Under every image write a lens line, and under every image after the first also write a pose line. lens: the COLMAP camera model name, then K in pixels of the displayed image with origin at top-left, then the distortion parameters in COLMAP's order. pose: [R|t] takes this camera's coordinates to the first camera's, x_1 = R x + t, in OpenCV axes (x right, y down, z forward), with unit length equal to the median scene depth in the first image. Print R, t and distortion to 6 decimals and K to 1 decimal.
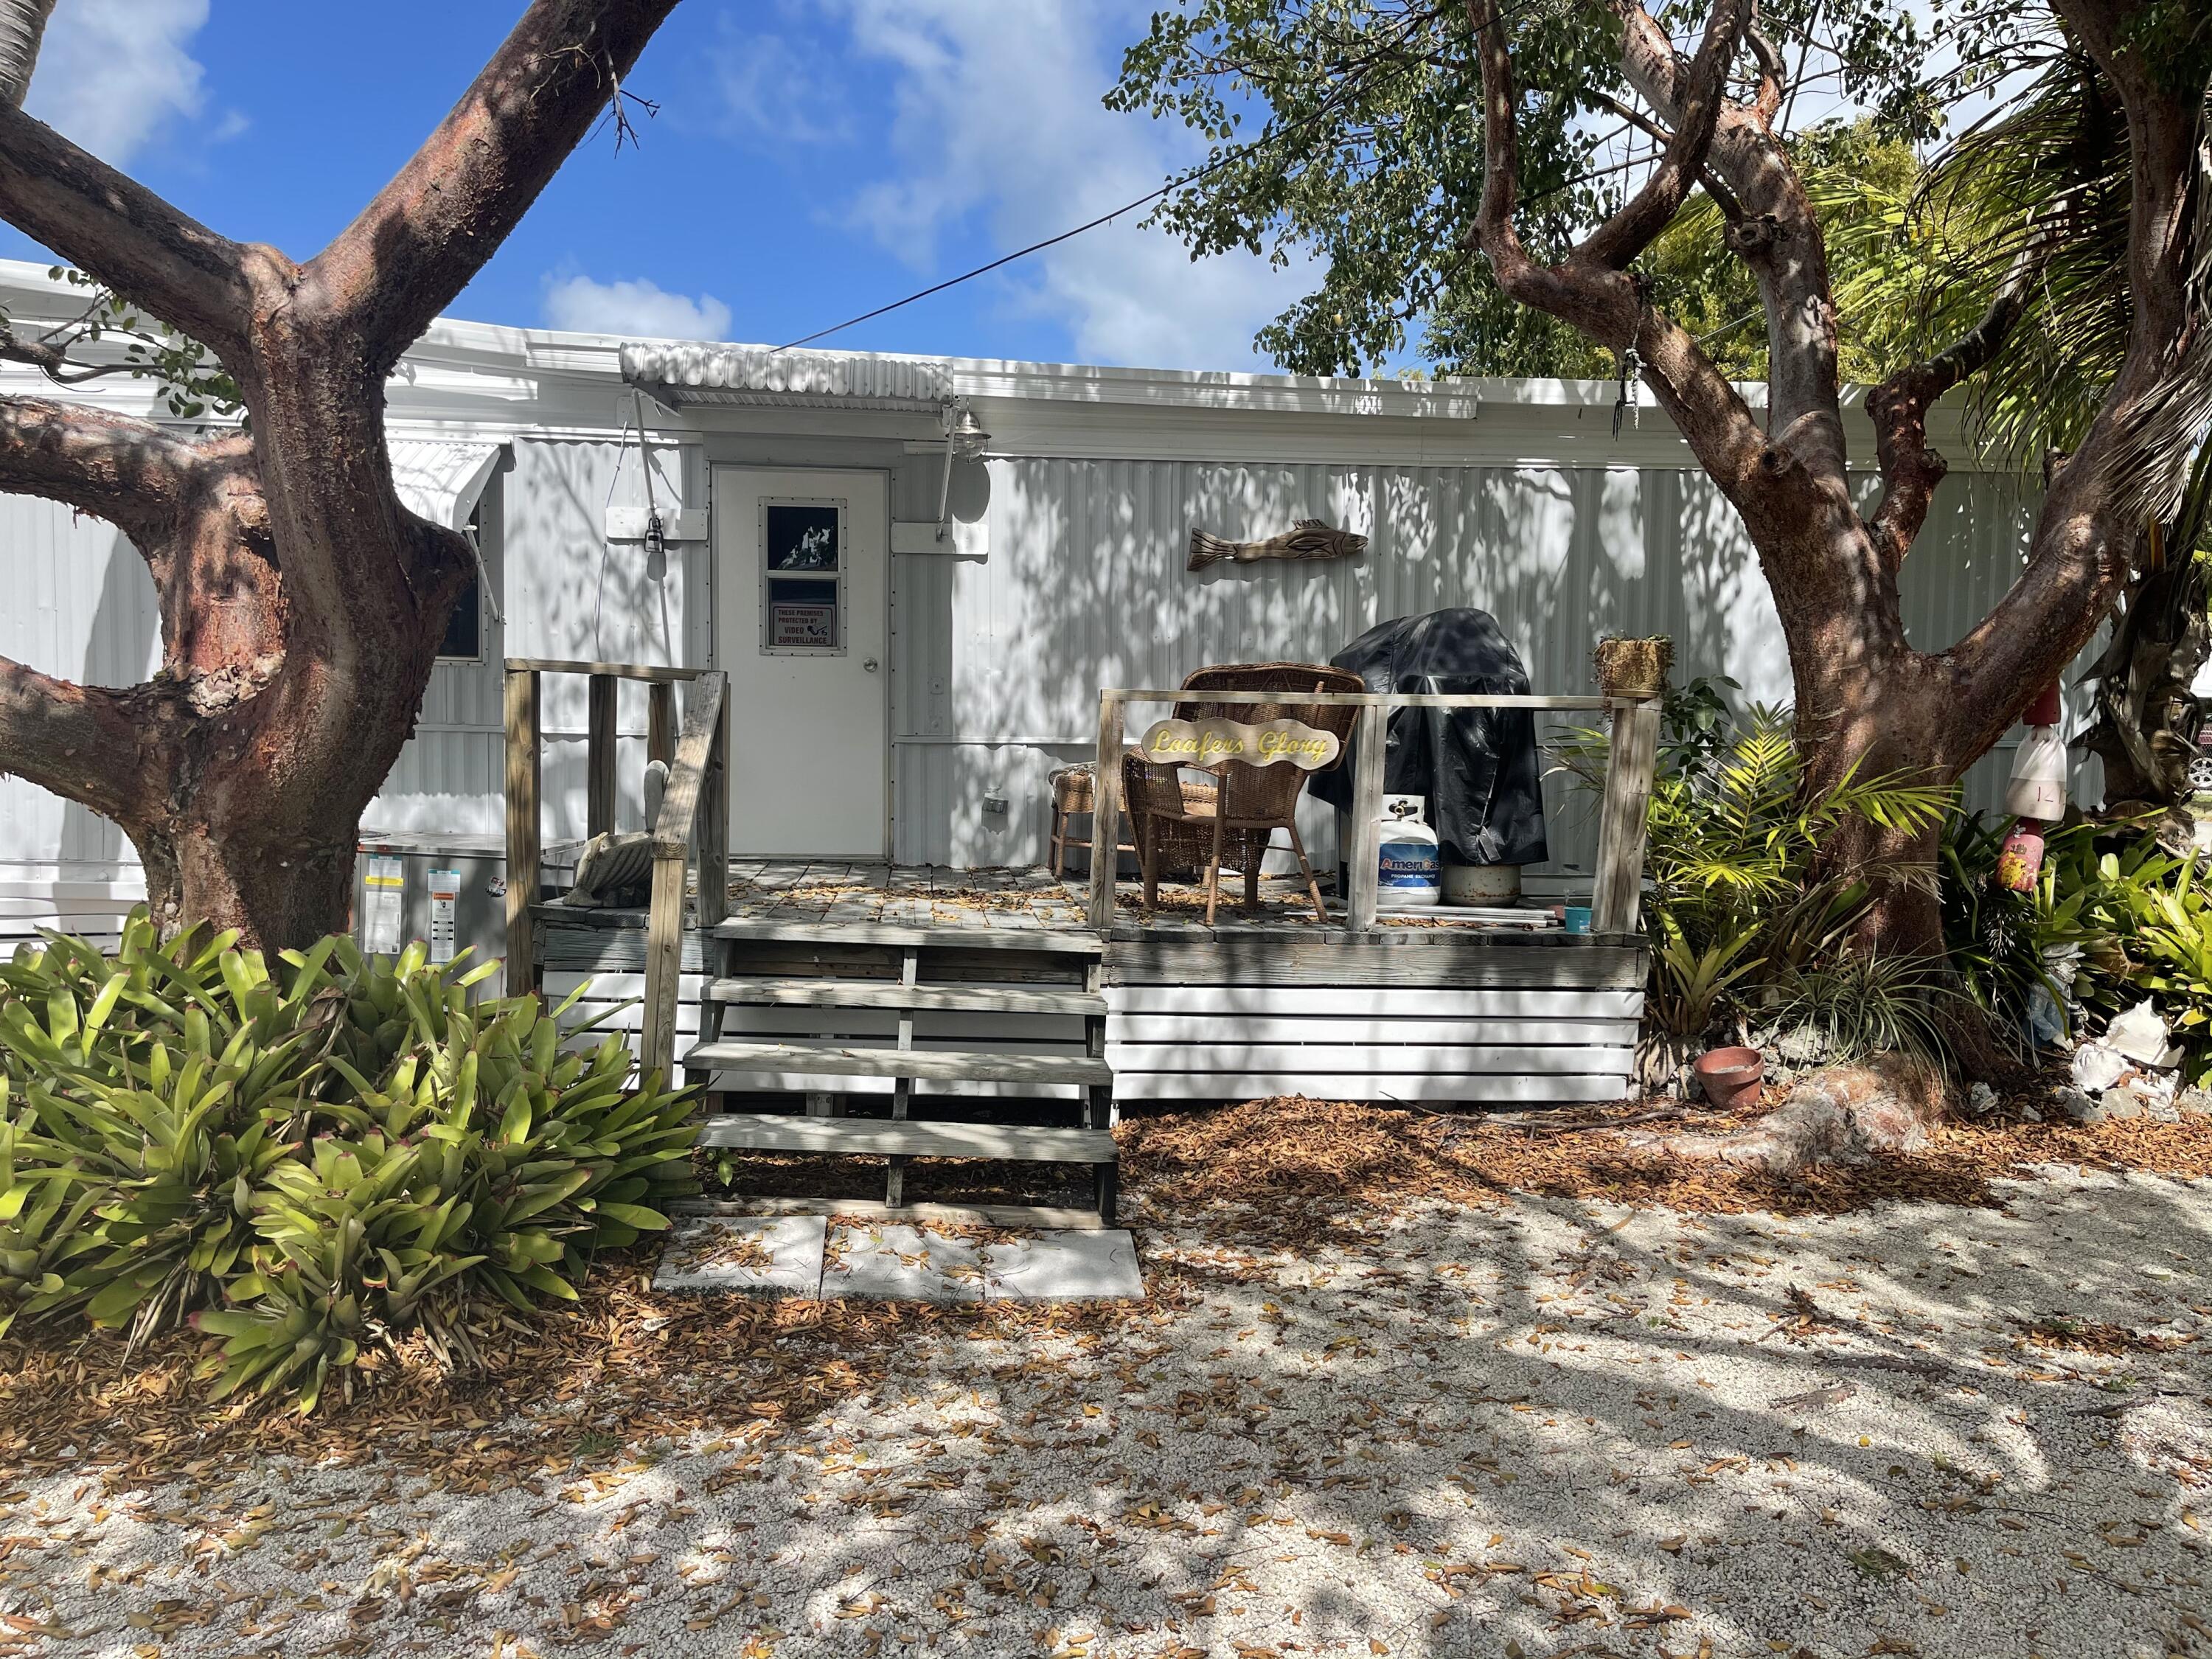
lens RADIAL K [[1675.5, 0, 1112.6], [0, 1675.5, 827.0], [0, 0, 1]] dist [0.031419, 0.000339]
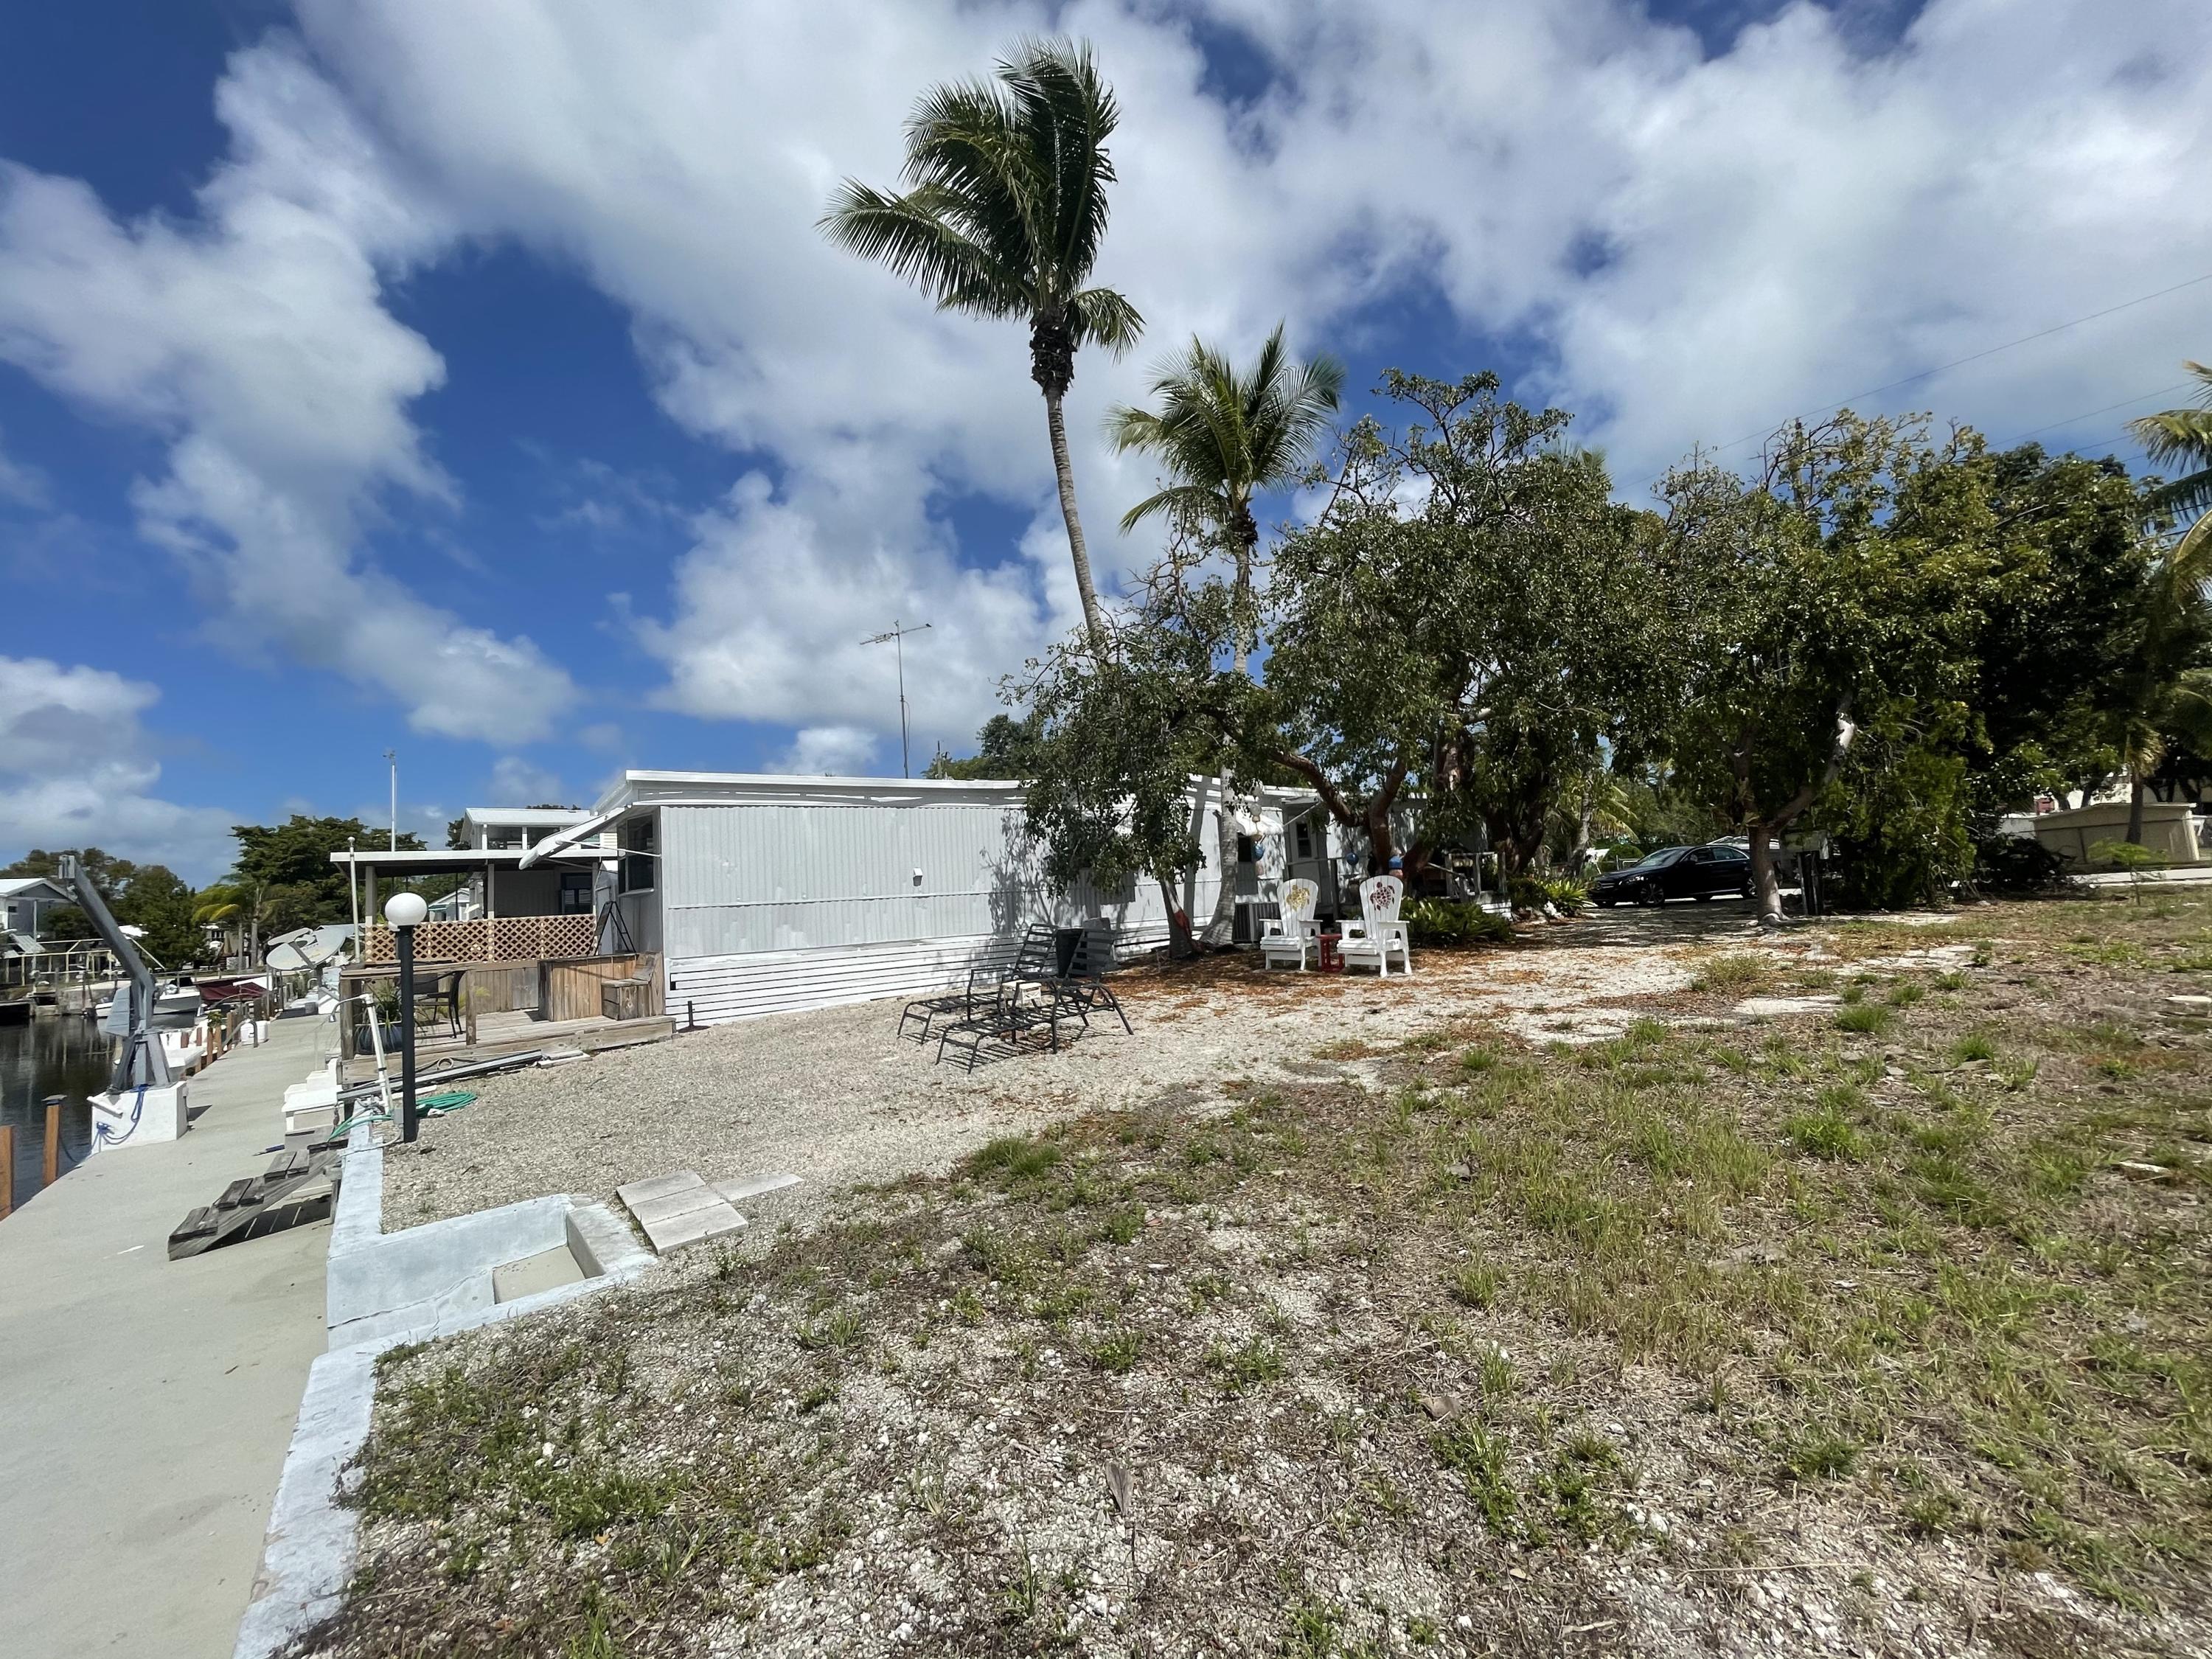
lens RADIAL K [[896.2, 0, 1095.3], [0, 896.2, 833.7], [0, 0, 1]] dist [-0.000979, -0.000545]
pose [[0.856485, -0.035877, 0.514924, -2.403537], [0.115384, 0.985645, -0.123247, 0.078082], [-0.503111, 0.164973, 0.848330, -0.907225]]
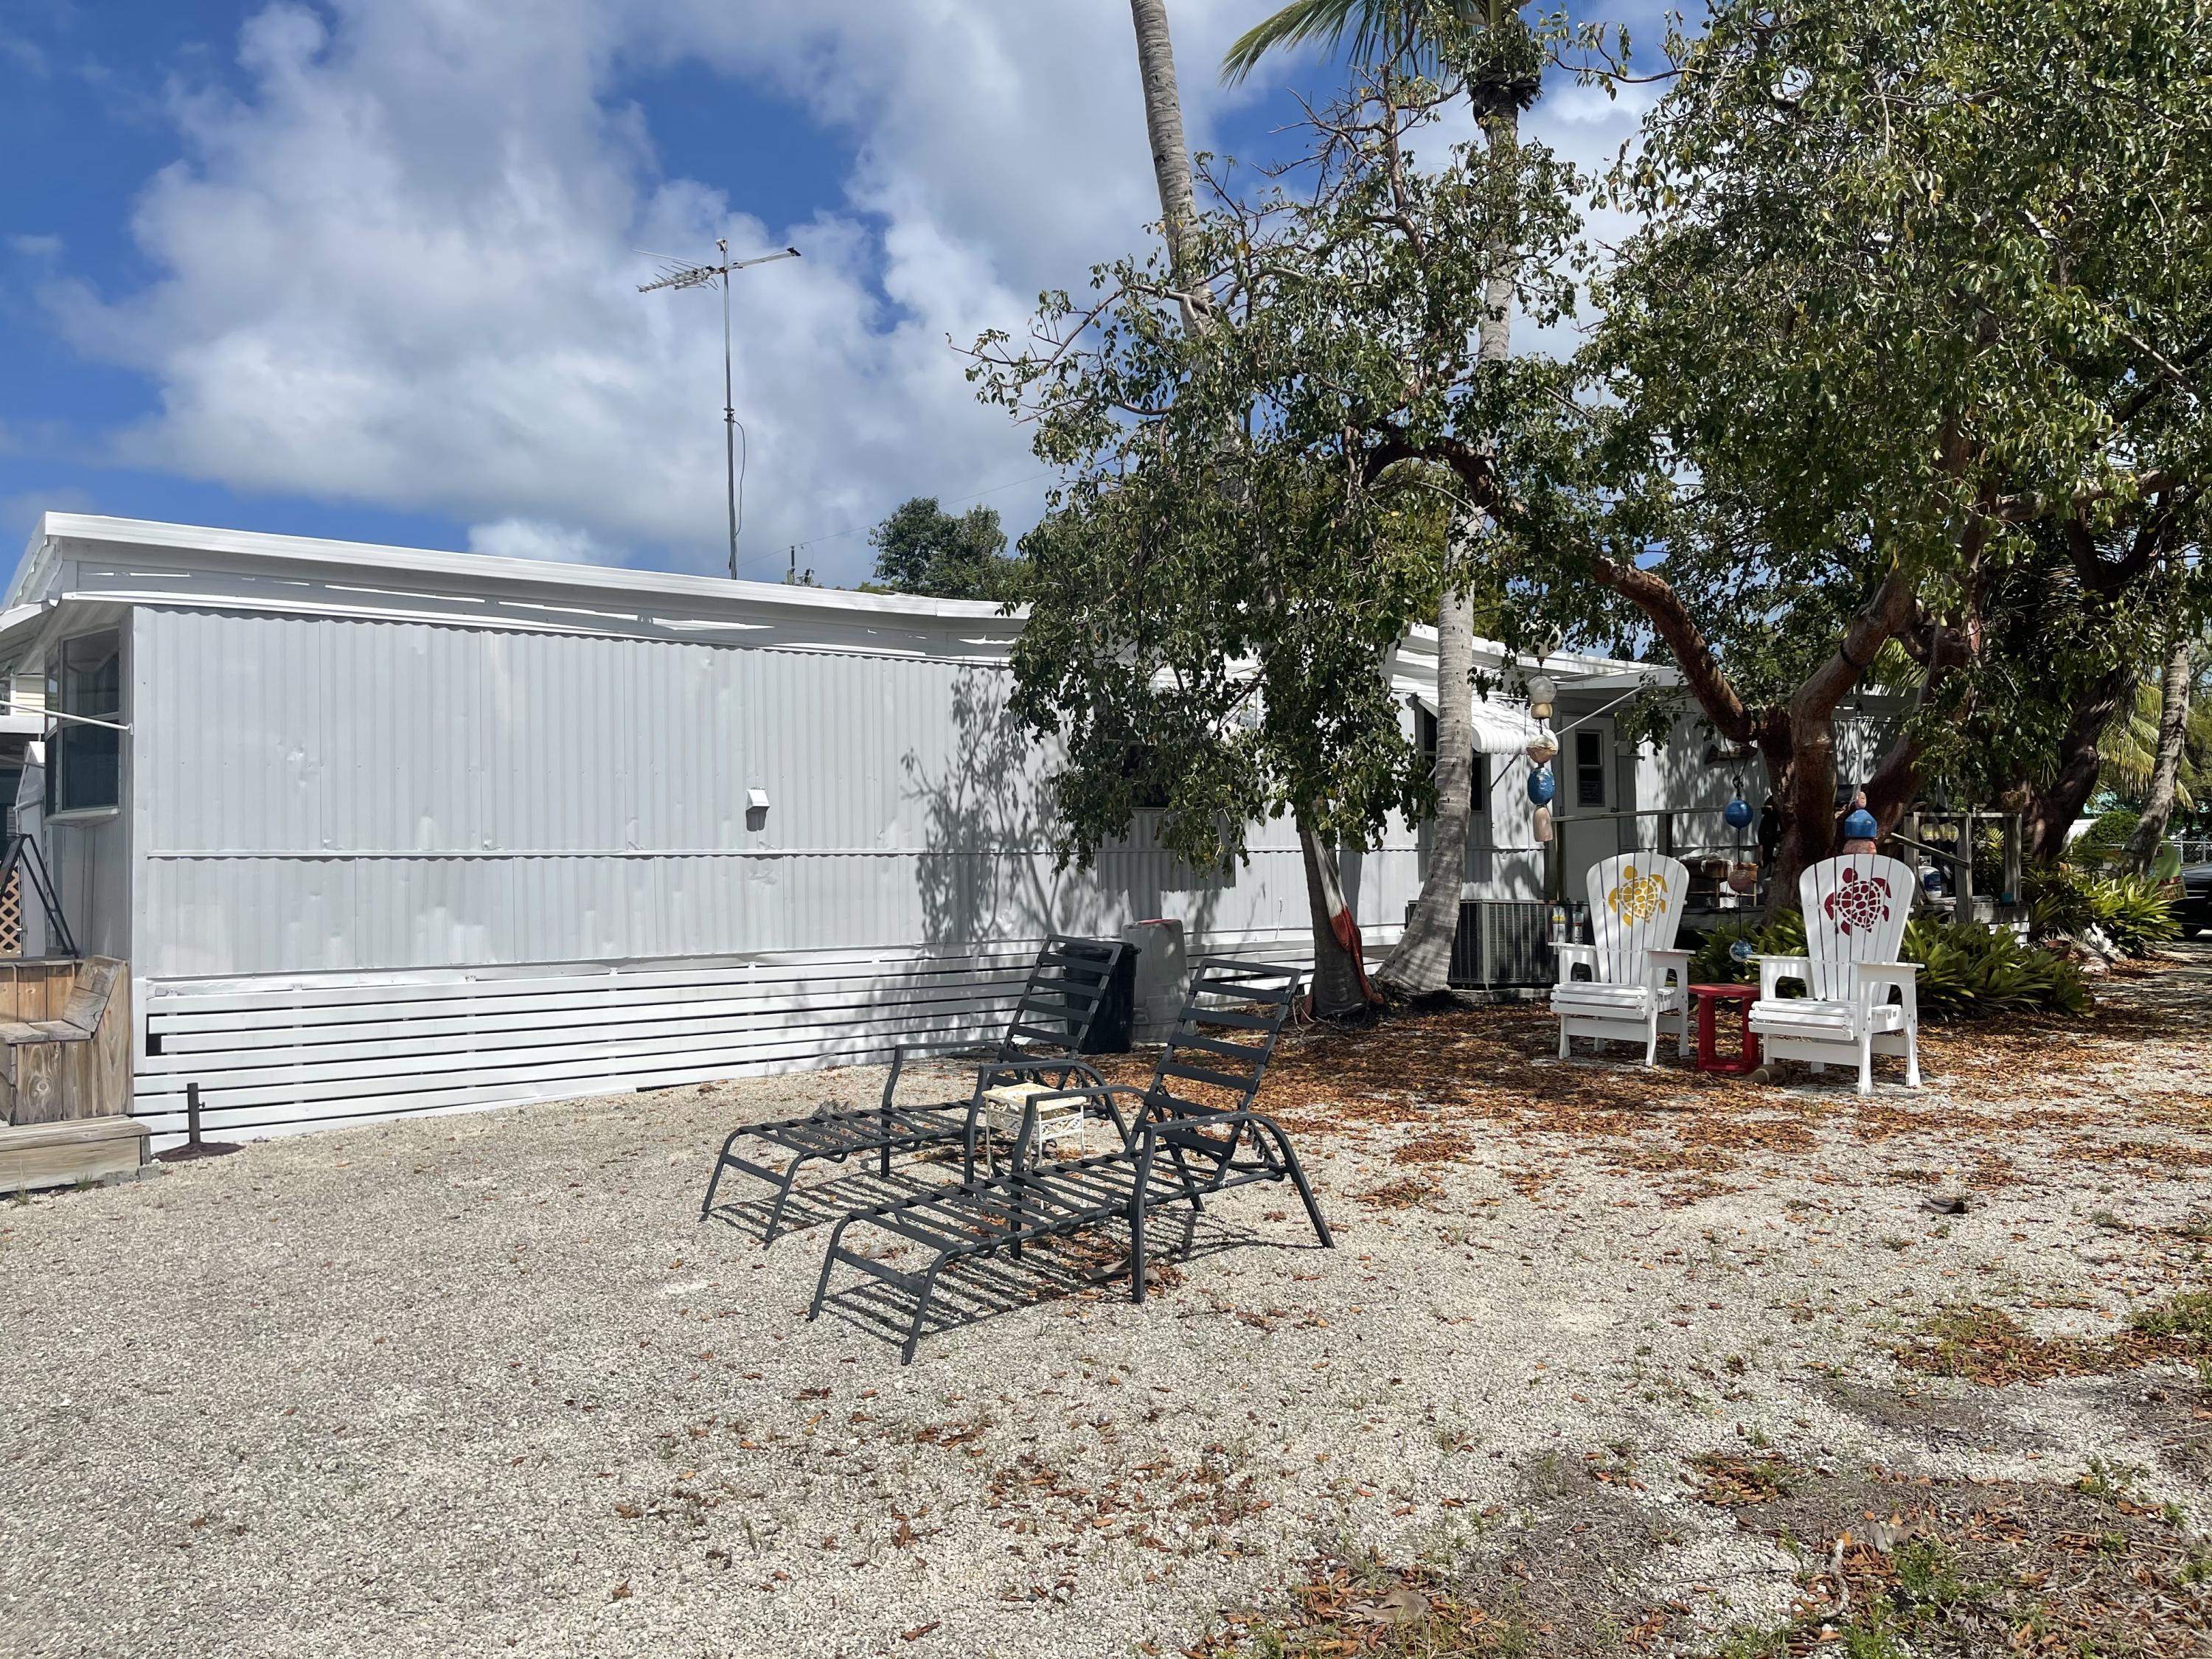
lens RADIAL K [[1675.5, 0, 1112.6], [0, 1675.5, 827.0], [0, 0, 1]] dist [0.031419, 0.000339]
pose [[0.845259, -0.021580, 0.533921, -2.279741], [0.073414, 0.994399, -0.076032, 0.042812], [-0.529290, 0.103464, 0.842109, -0.500630]]
